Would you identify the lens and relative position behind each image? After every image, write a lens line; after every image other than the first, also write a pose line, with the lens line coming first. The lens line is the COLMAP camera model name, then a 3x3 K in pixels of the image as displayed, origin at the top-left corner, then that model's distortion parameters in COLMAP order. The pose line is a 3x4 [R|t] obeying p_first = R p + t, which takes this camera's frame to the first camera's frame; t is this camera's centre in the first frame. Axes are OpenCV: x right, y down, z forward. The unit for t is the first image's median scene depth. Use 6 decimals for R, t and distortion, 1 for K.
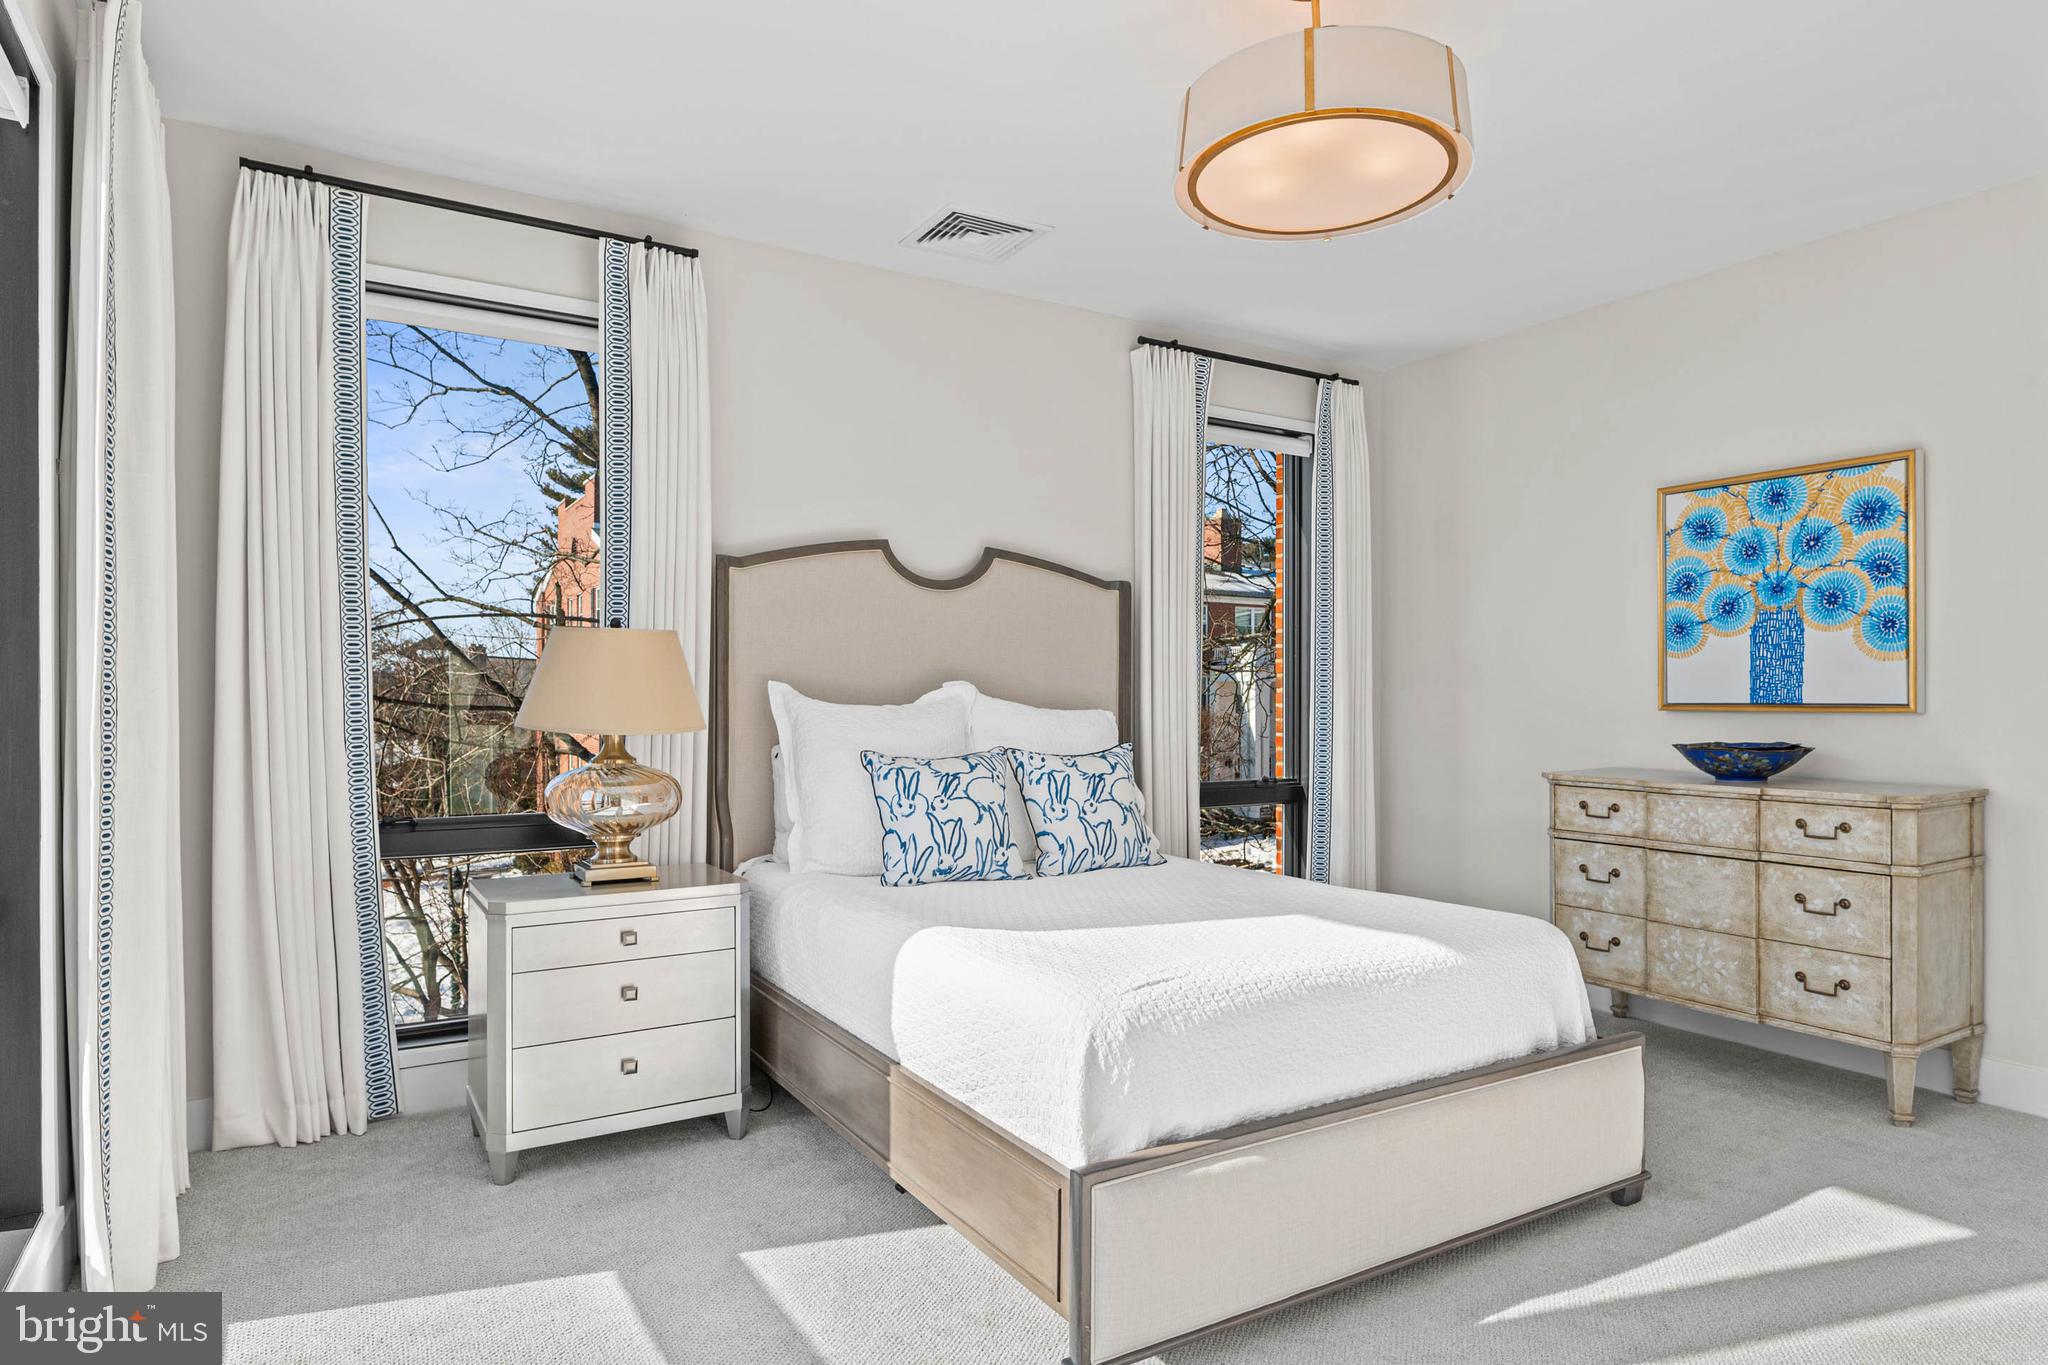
lens RADIAL K [[1178.9, 0, 1027.5], [0, 1178.9, 697.1], [0, 0, 1]] dist [-0.003623, 0.002546]
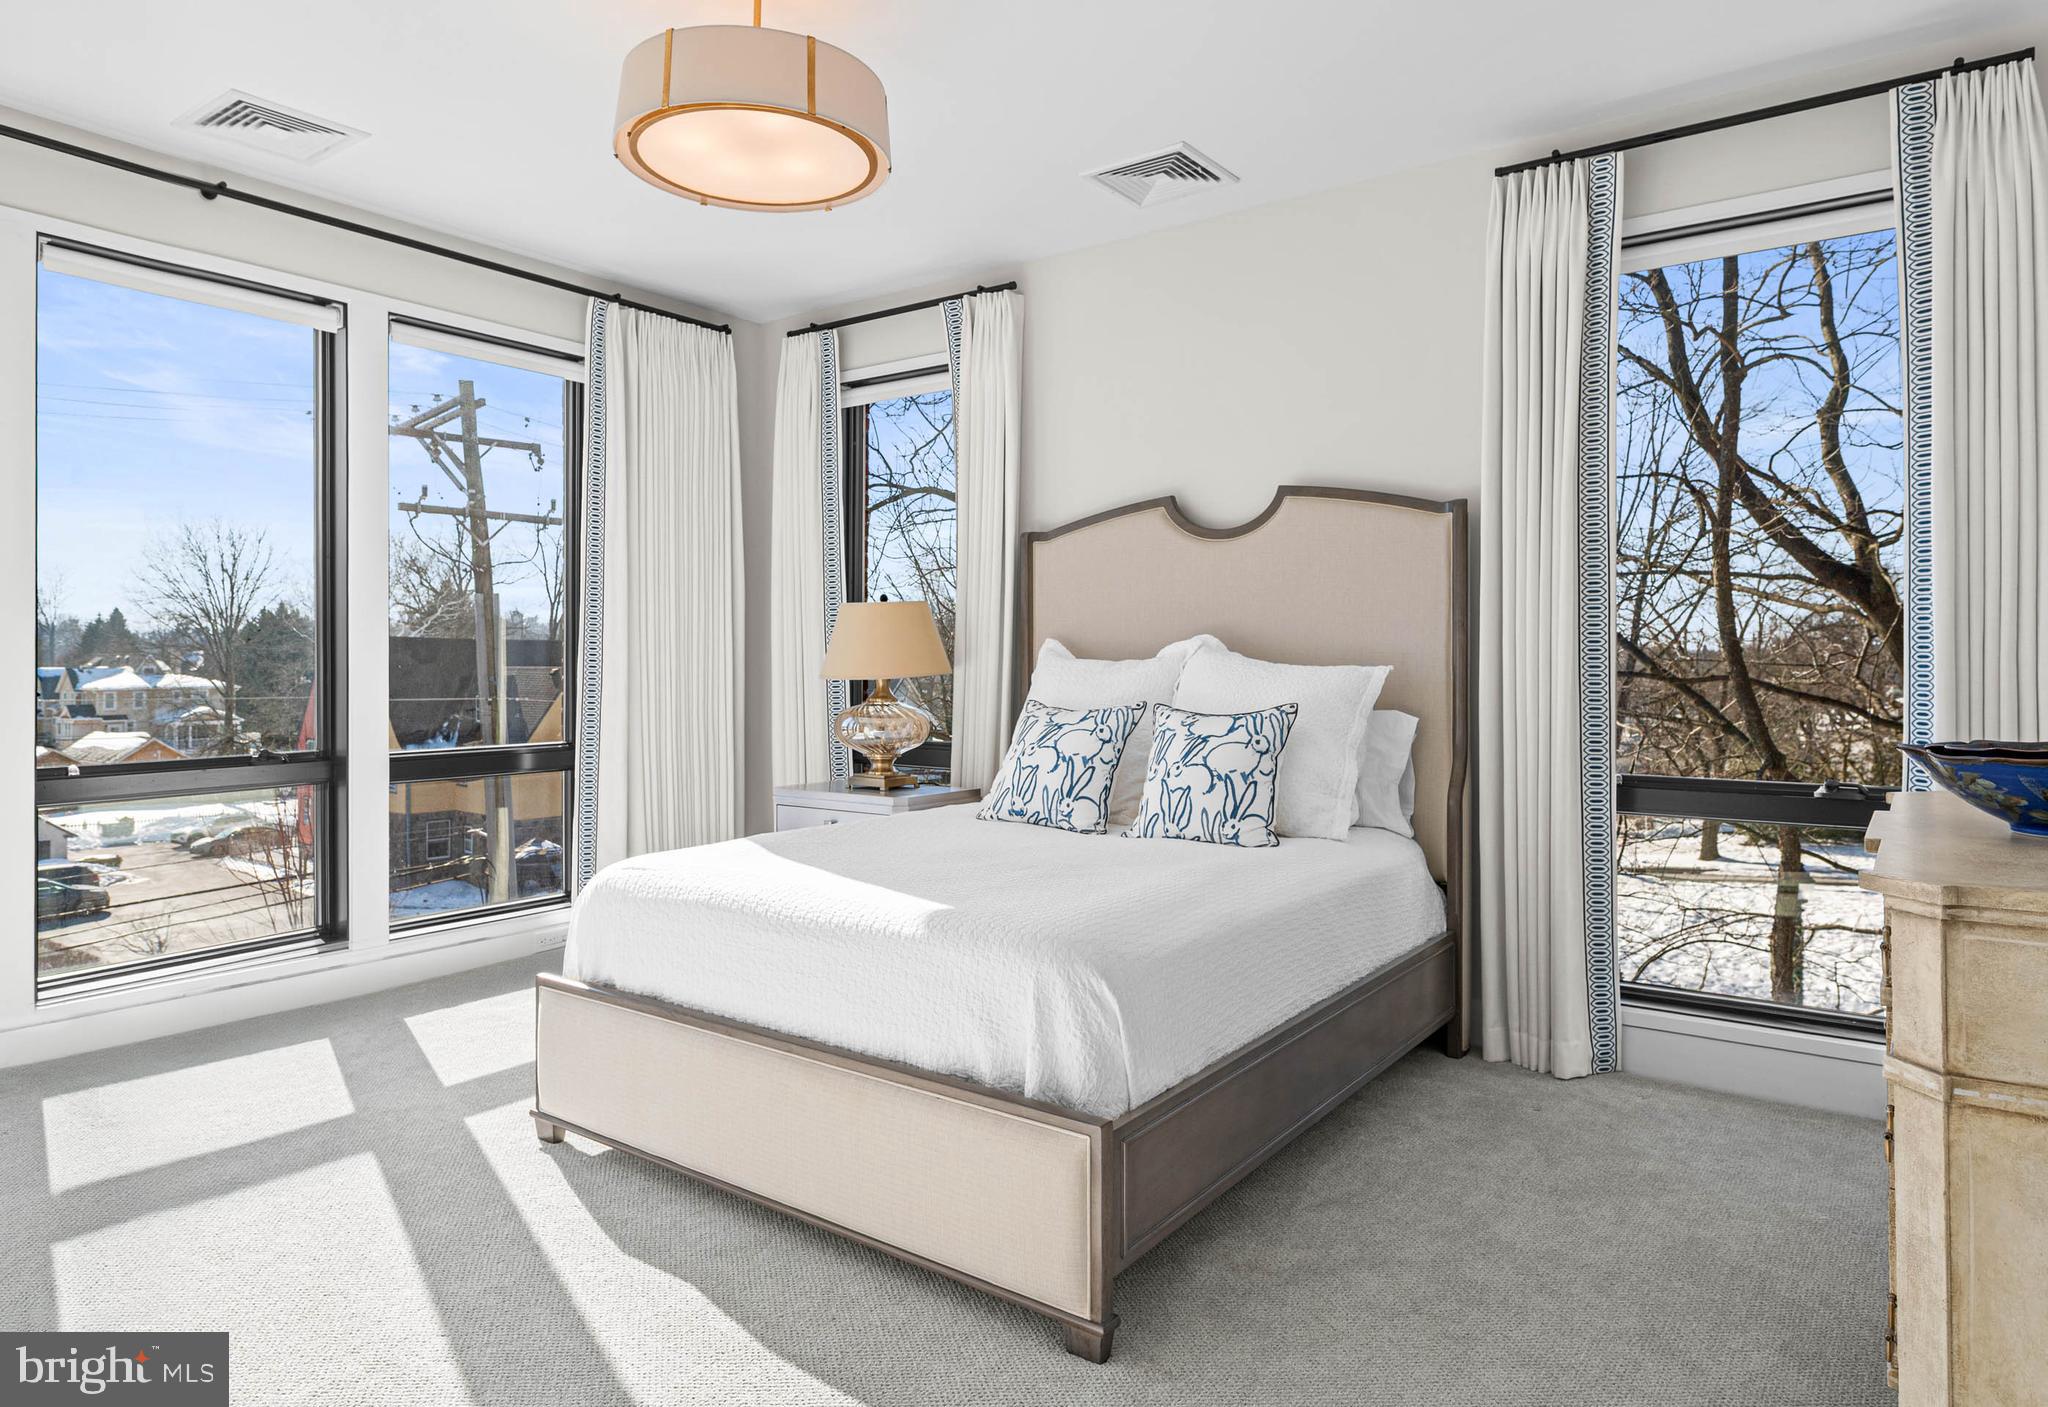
lens RADIAL K [[1272.8, 0, 1022.6], [0, 1272.8, 657.9], [0, 0, 1]] dist [0.009133, 0.001029]
pose [[0.377608, -0.005510, -0.925949, 0.909285], [-0.000441, 0.999981, -0.006130, 0.012743], [0.925966, 0.002723, 0.377598, 0.513106]]
